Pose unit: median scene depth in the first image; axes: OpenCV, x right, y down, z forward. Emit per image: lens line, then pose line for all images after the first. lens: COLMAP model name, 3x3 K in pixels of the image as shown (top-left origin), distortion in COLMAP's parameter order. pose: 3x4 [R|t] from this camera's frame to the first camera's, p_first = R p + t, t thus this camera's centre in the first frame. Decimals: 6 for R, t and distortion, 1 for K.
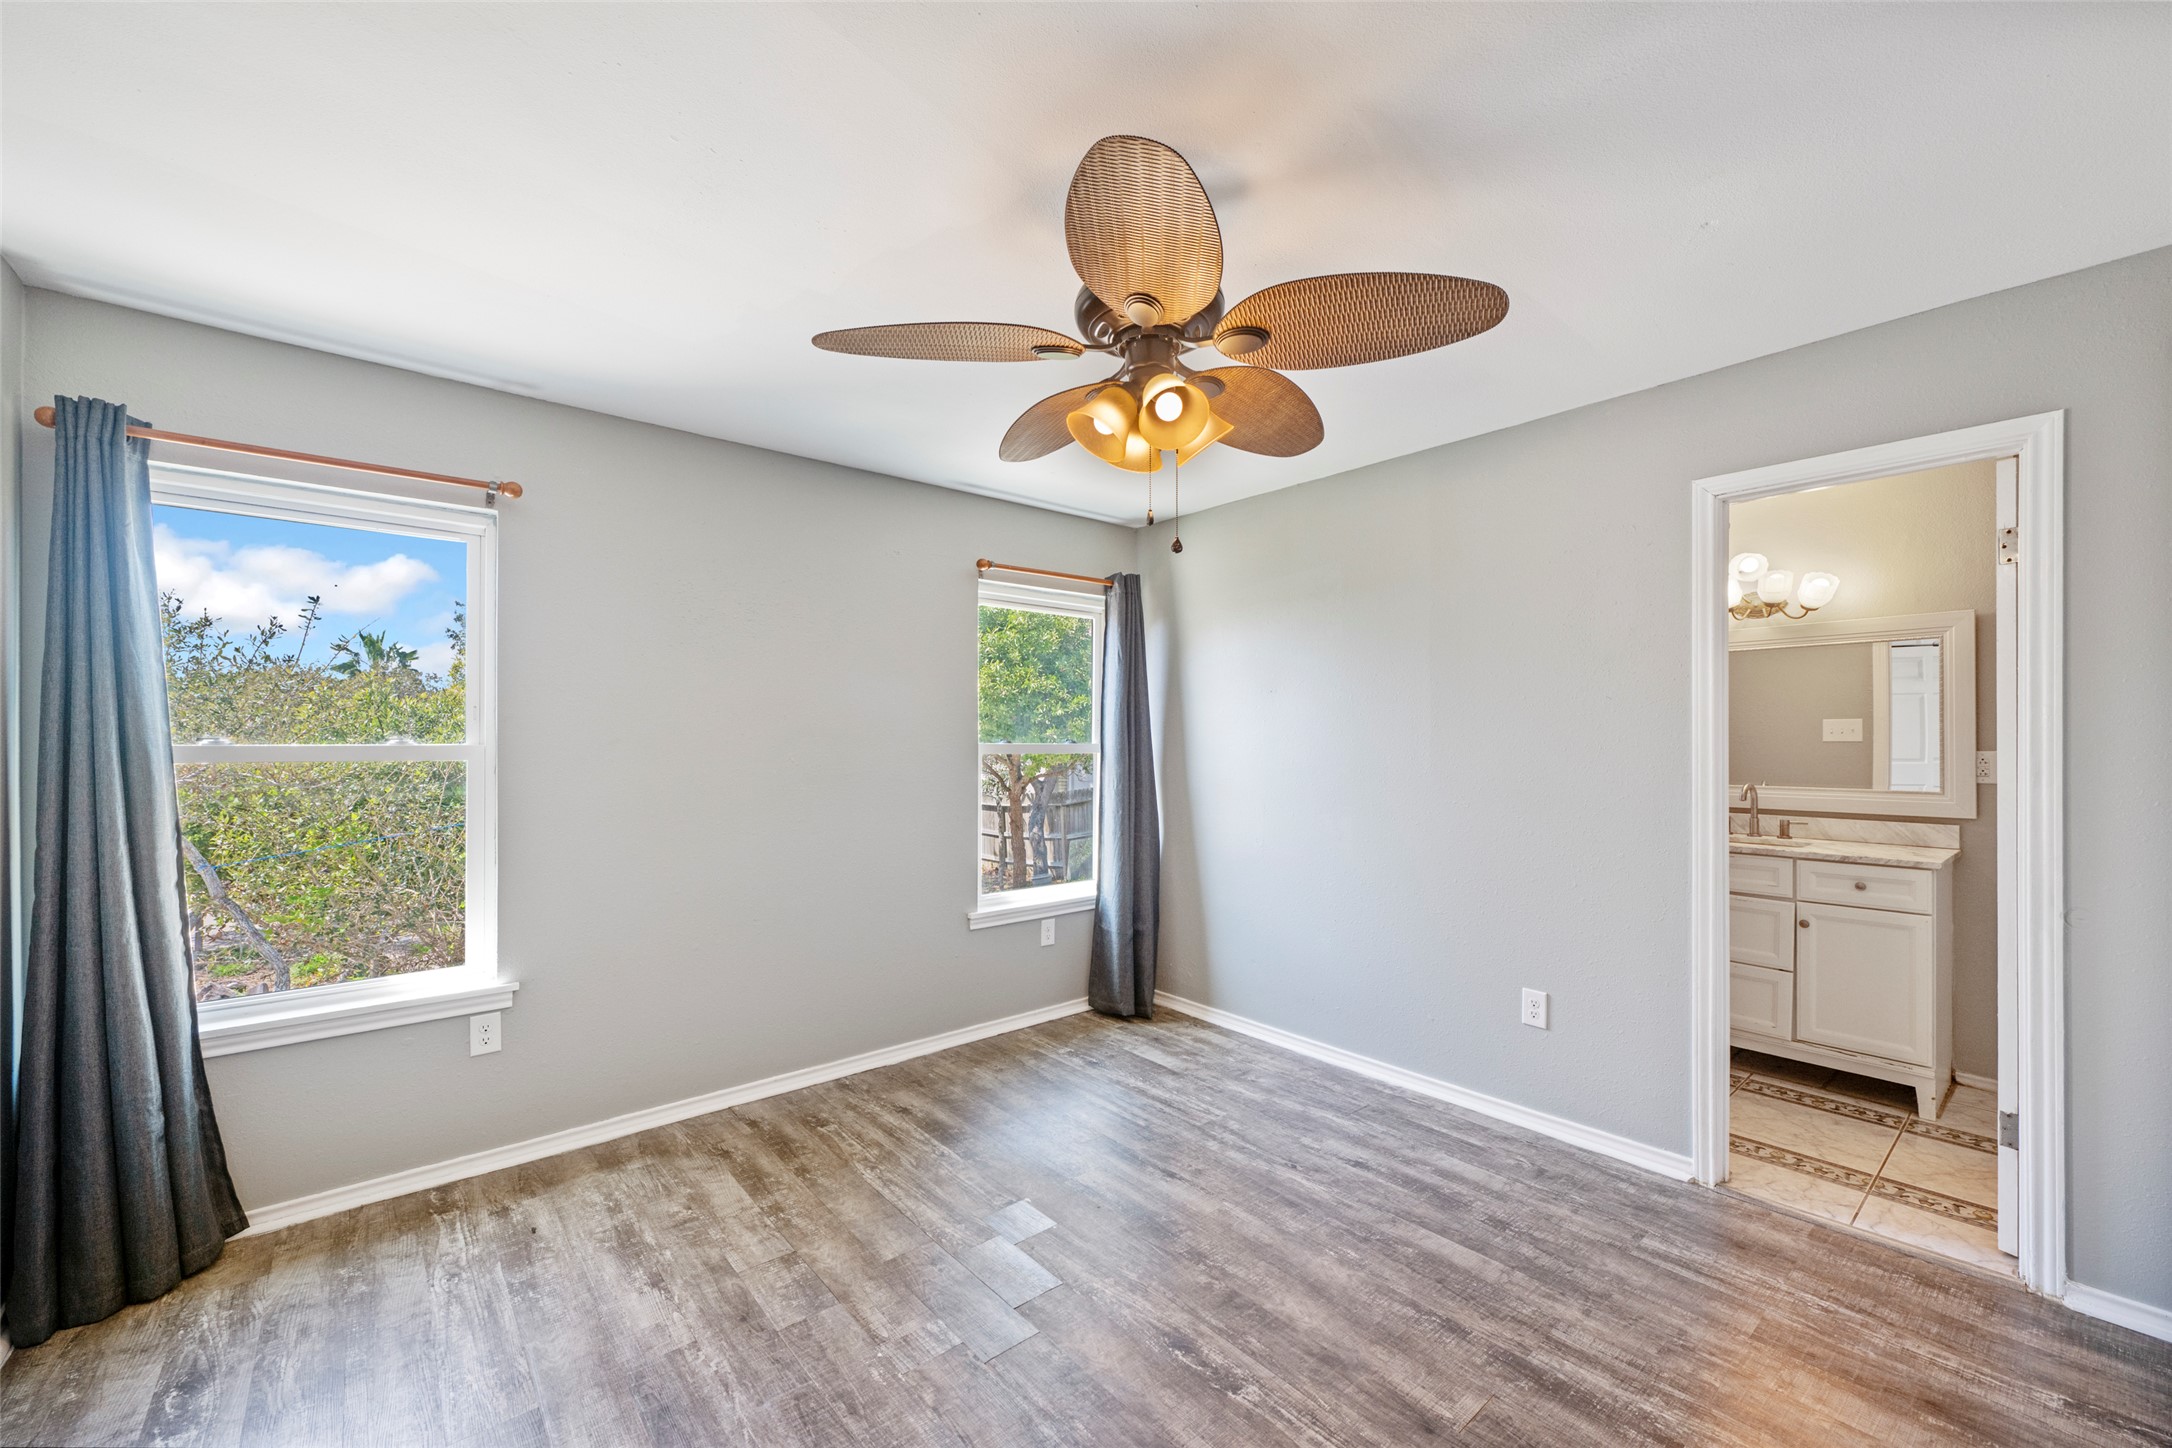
lens RADIAL K [[862.0, 0, 1105.6], [0, 862.0, 730.8], [0, 0, 1]] dist [0.000766, -0.000550]
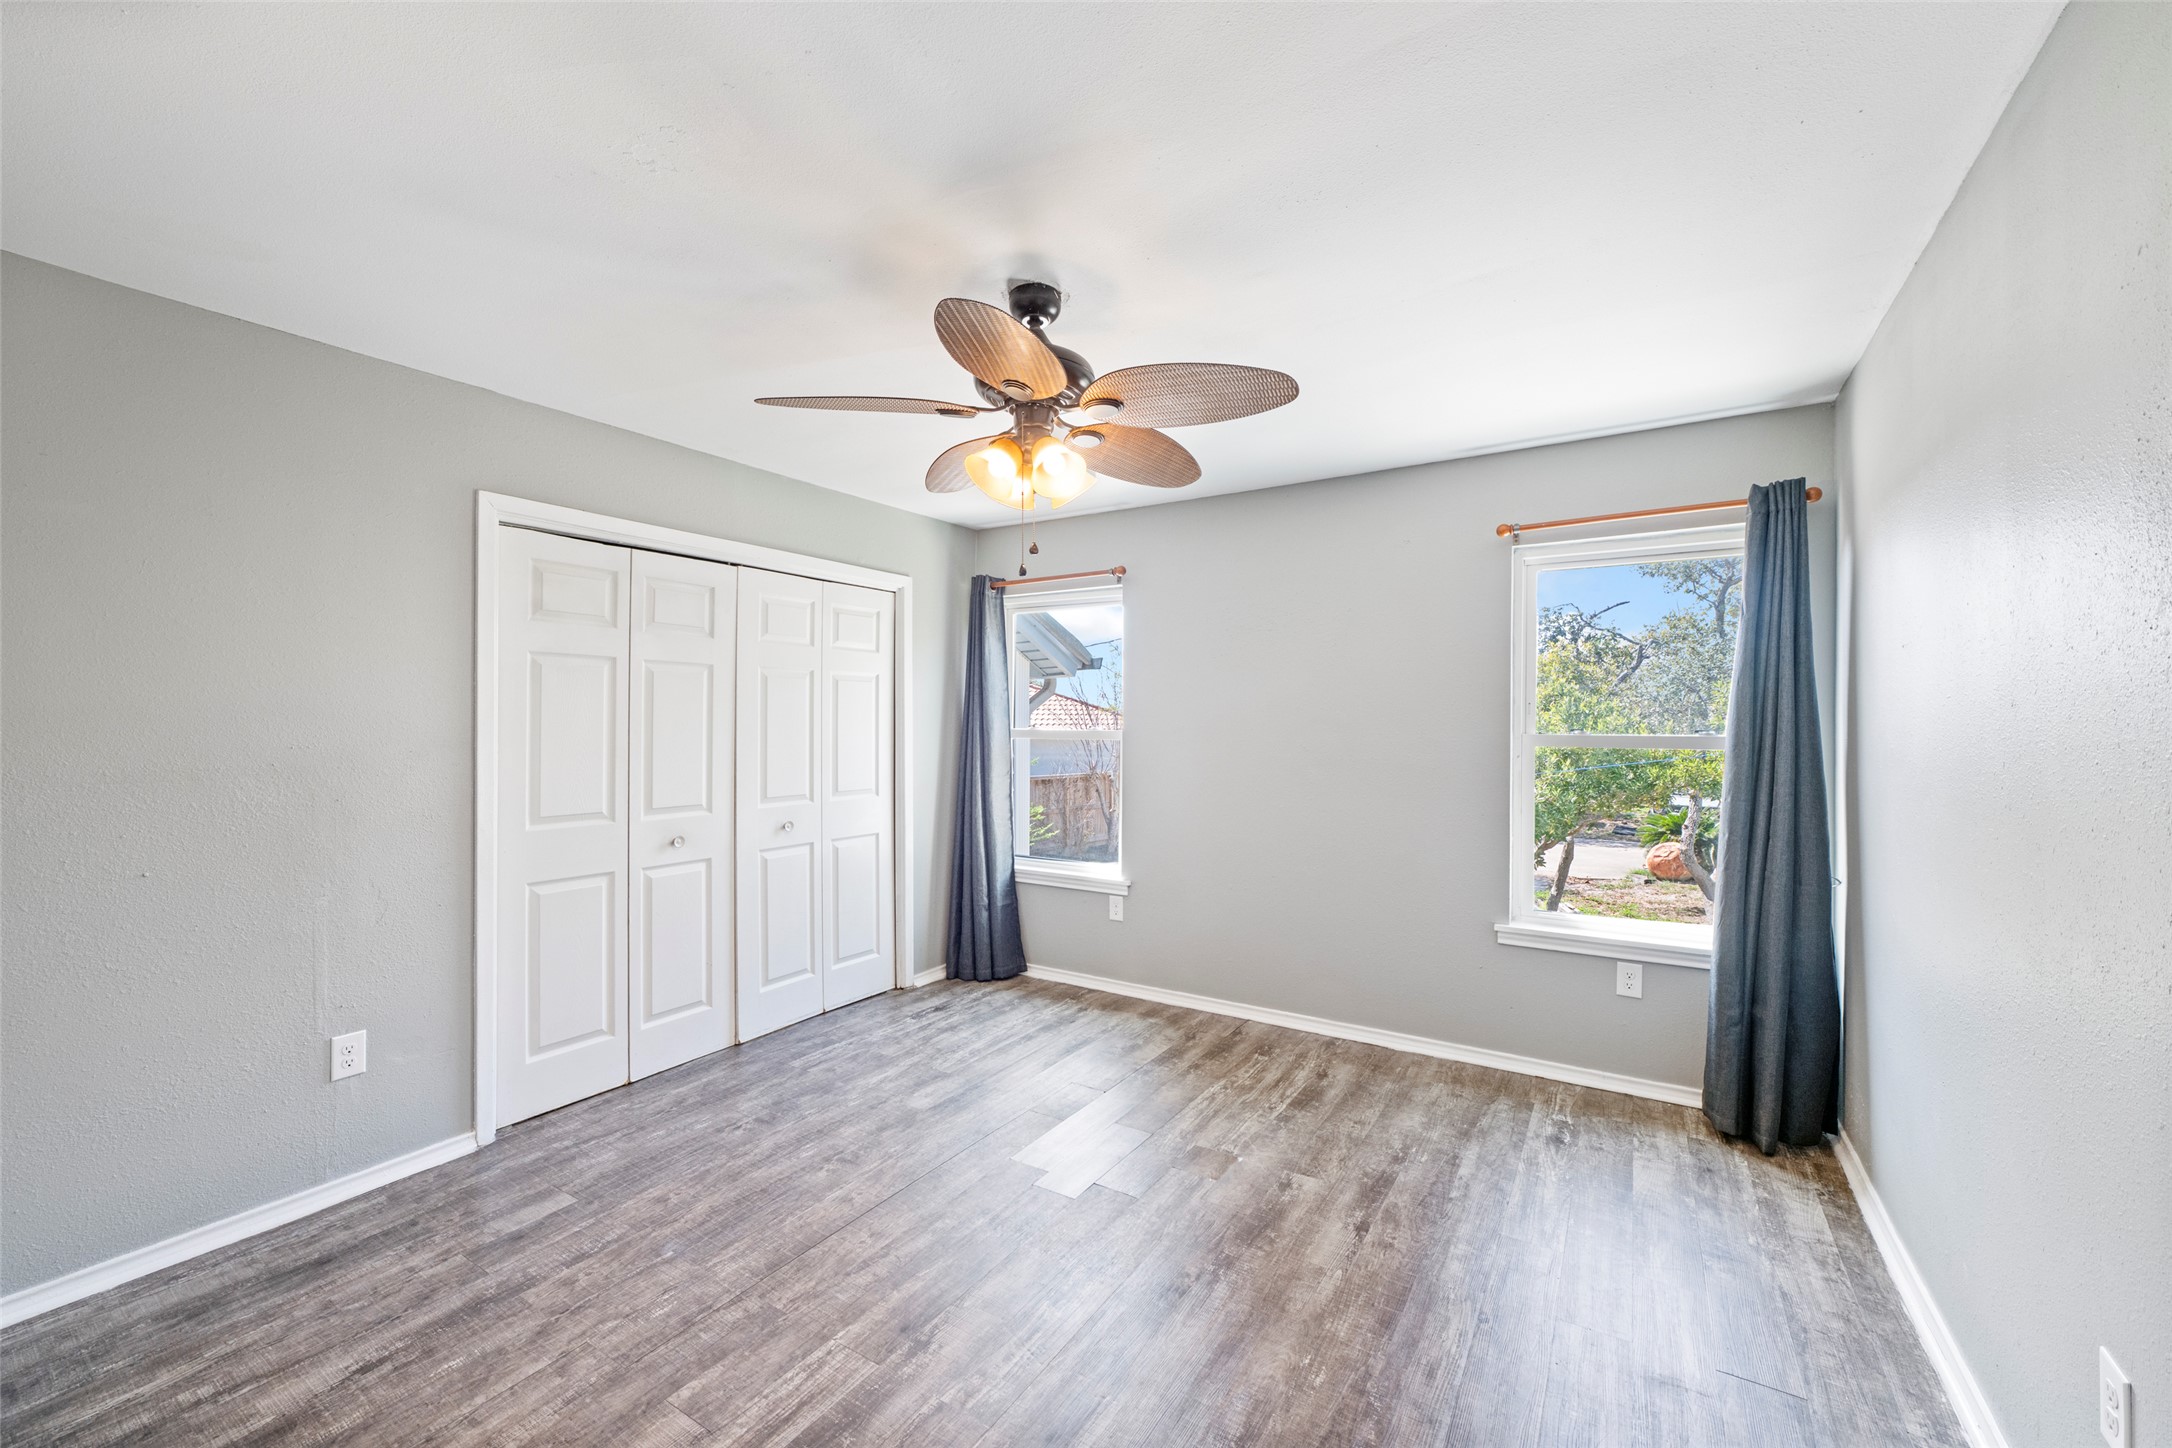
lens RADIAL K [[862.0, 0, 1091.7], [0, 862.0, 729.5], [0, 0, 1]] dist [0.000766, -0.000550]
pose [[0.288191, 0.000333, -0.957573, 0.764046], [0.000684, 1.000000, 0.000554, 0.012636], [0.957573, -0.000814, 0.288191, 0.454141]]
